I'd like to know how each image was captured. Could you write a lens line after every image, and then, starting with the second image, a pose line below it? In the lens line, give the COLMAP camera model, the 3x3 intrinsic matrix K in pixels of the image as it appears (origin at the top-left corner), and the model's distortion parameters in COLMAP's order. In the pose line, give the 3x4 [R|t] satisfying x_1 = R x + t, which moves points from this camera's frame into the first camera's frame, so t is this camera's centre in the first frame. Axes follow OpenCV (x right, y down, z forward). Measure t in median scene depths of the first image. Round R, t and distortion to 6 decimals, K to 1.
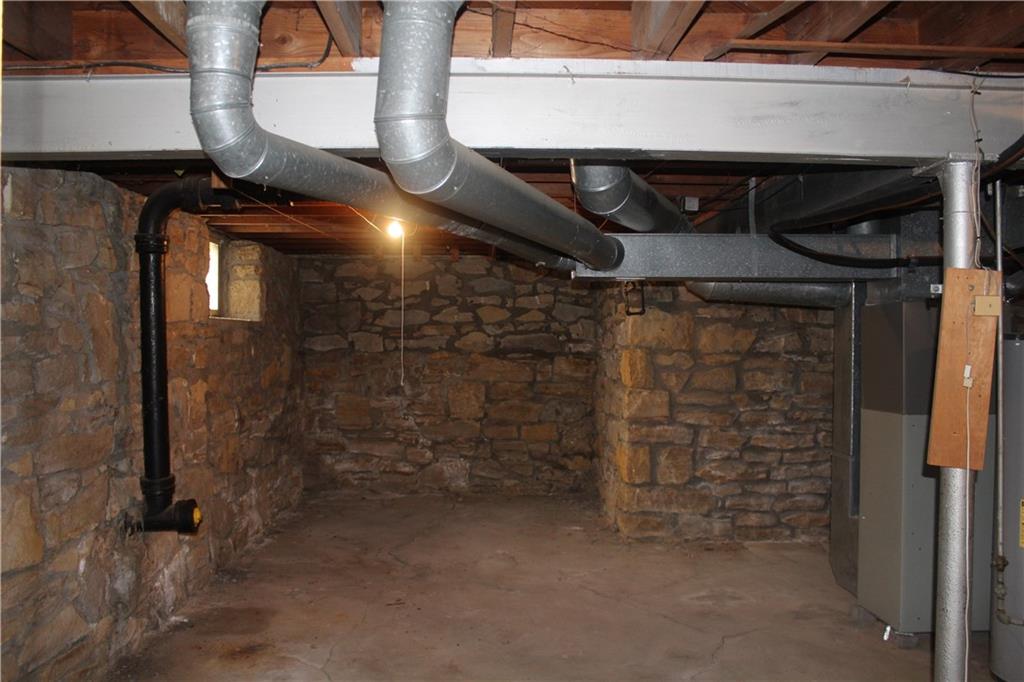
lens RADIAL K [[868.5, 0, 511.8], [0, 868.5, 337.9], [0, 0, 1]] dist [-0.160095, 0.144137]
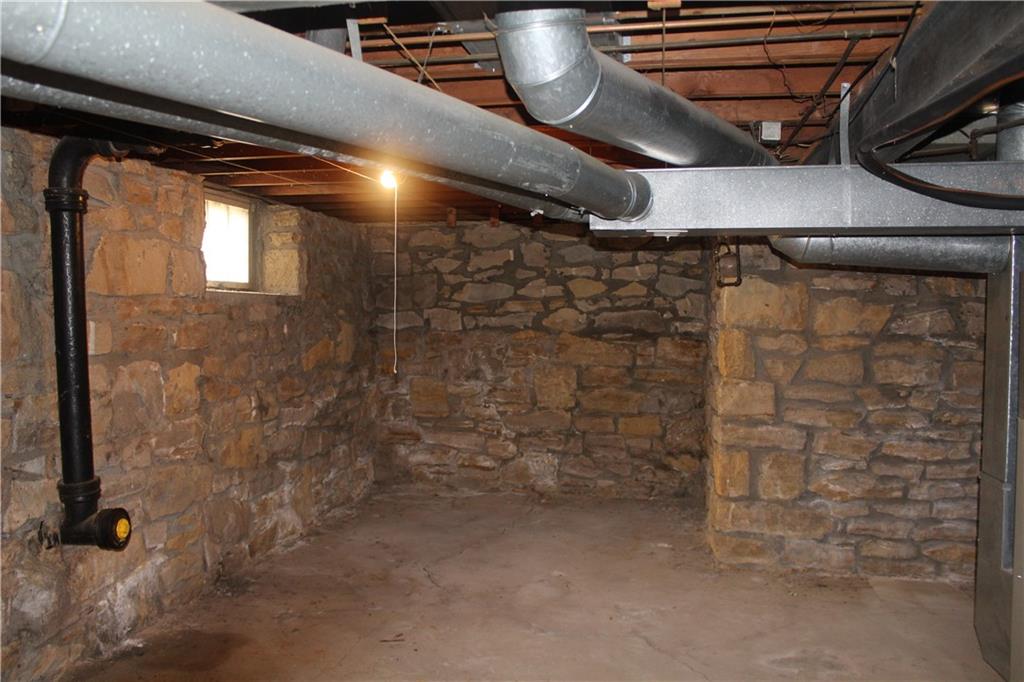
lens RADIAL K [[868.5, 0, 506.9], [0, 868.5, 342.4], [0, 0, 1]] dist [-0.160095, 0.144137]
pose [[0.977178, 0.008776, -0.212242, 0.107779], [-0.002357, 0.999533, 0.030478, 0.001289], [0.212410, -0.029283, 0.976742, 0.181404]]
